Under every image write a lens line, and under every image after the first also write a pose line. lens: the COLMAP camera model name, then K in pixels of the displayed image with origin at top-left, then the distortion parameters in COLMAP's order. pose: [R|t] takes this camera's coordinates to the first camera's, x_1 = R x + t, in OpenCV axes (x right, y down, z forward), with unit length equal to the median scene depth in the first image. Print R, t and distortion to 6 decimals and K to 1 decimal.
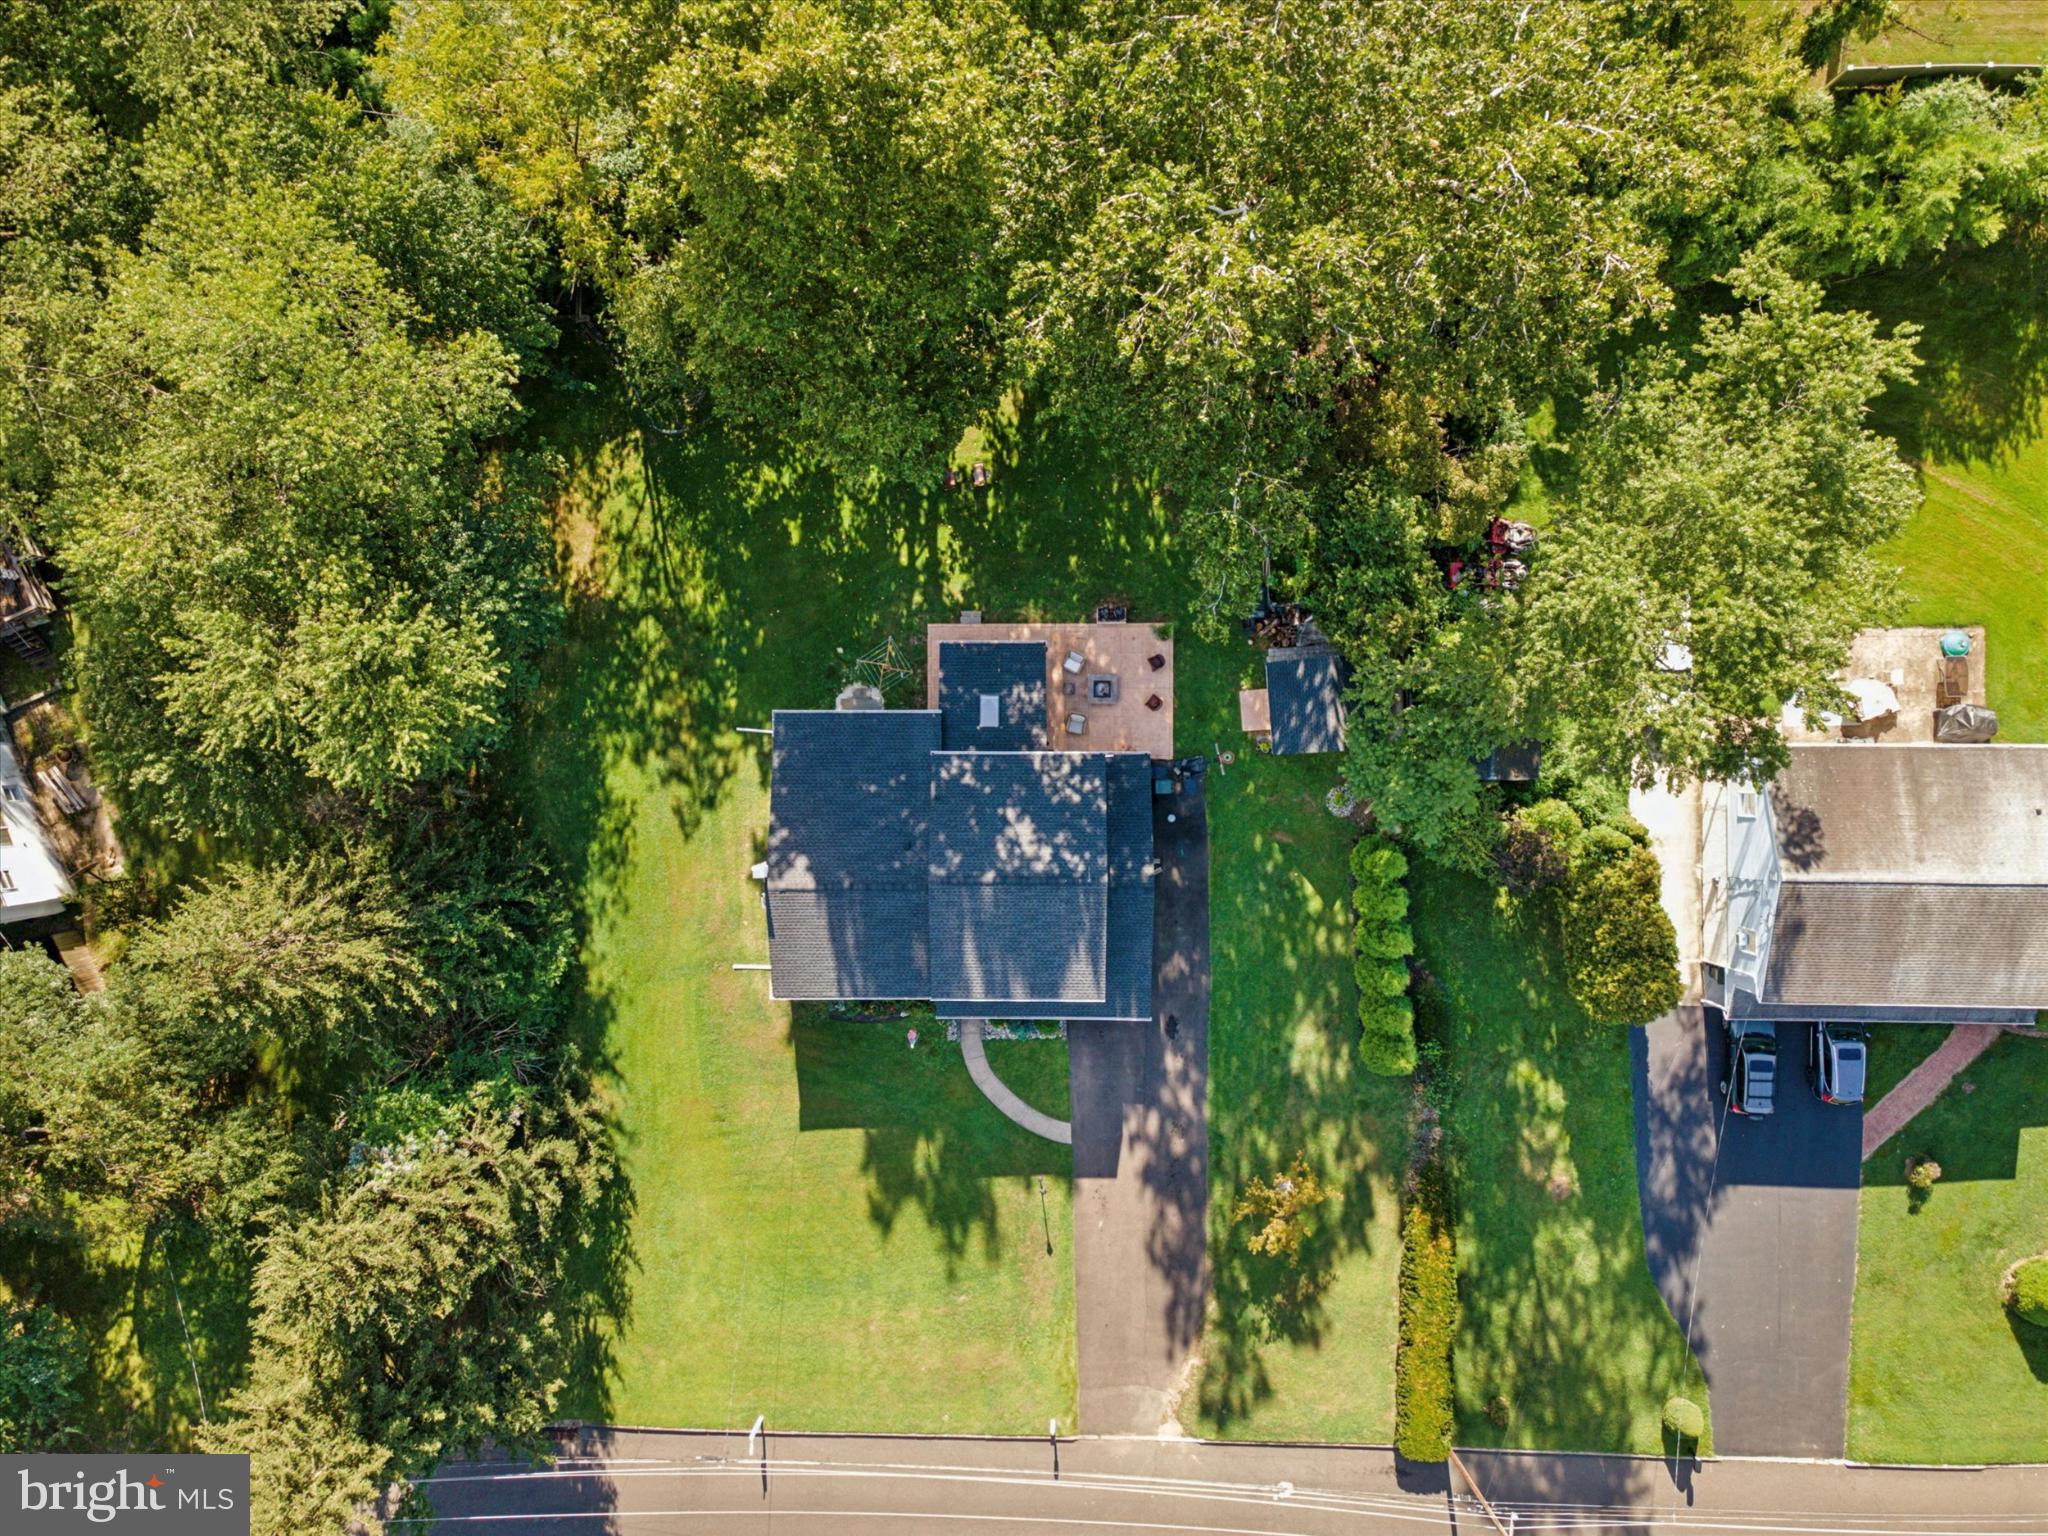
lens RADIAL K [[1451.9, 0, 1024.0], [0, 1451.9, 768.0], [0, 0, 1]] dist [0.057088, 0.000402]
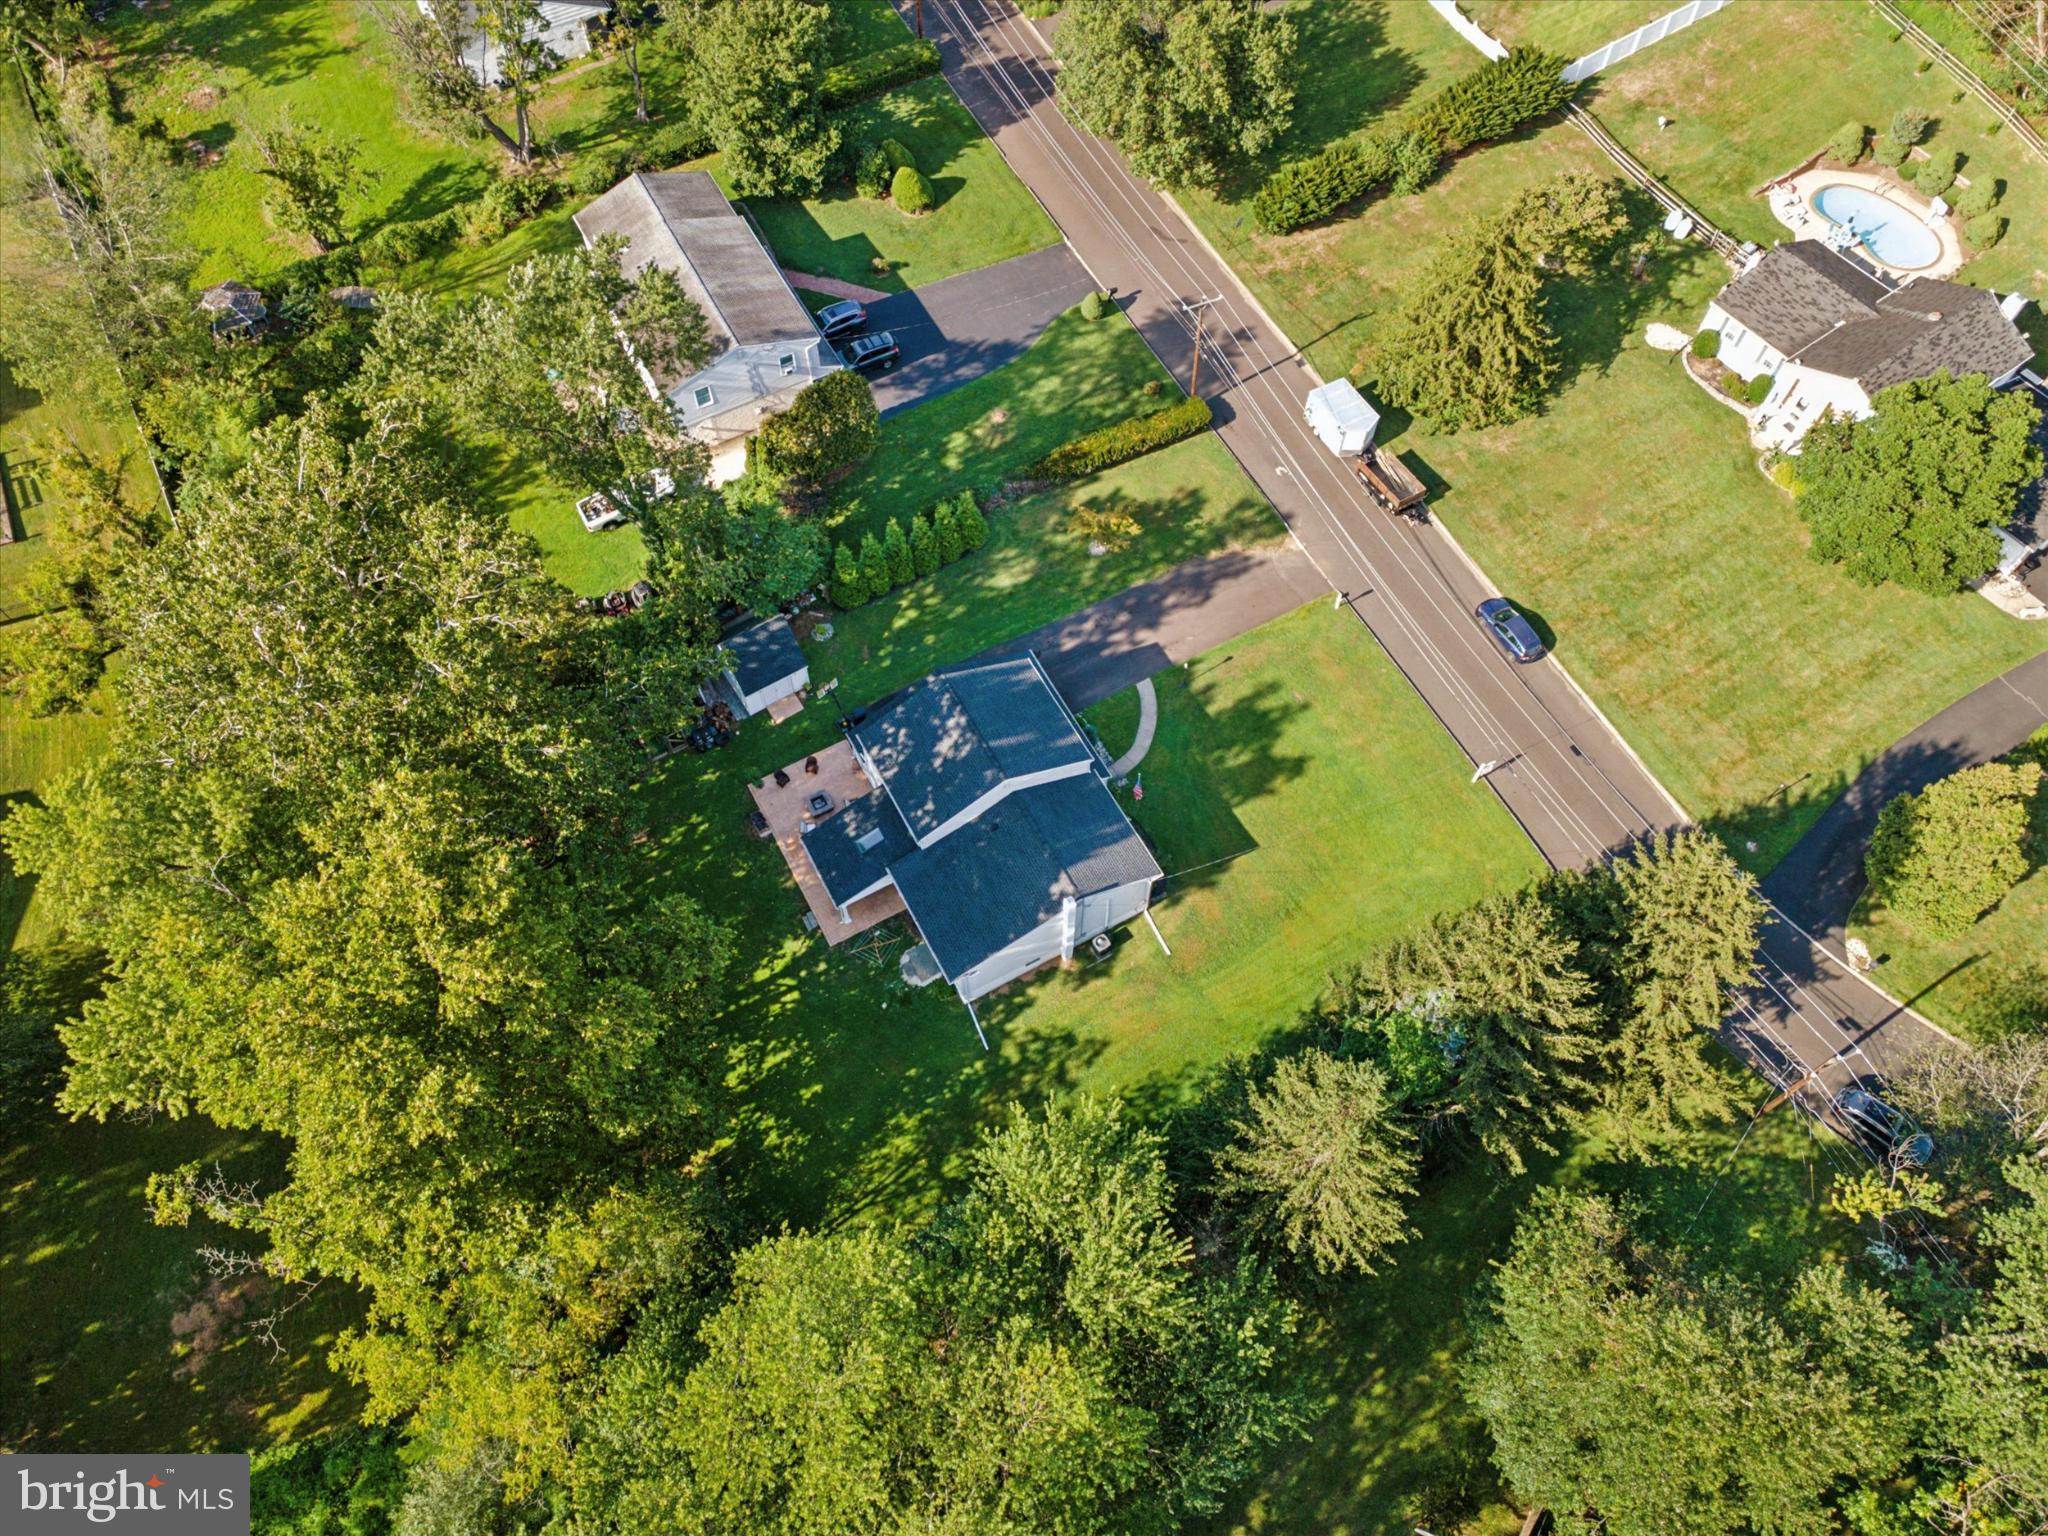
lens RADIAL K [[1451.9, 0, 1024.0], [0, 1451.9, 768.0], [0, 0, 1]] dist [0.057088, 0.000402]
pose [[-0.472228, -0.723229, 0.503926, -0.616065], [0.879398, -0.425776, 0.213012, -0.155221], [0.060504, 0.543742, 0.837069, -0.025043]]
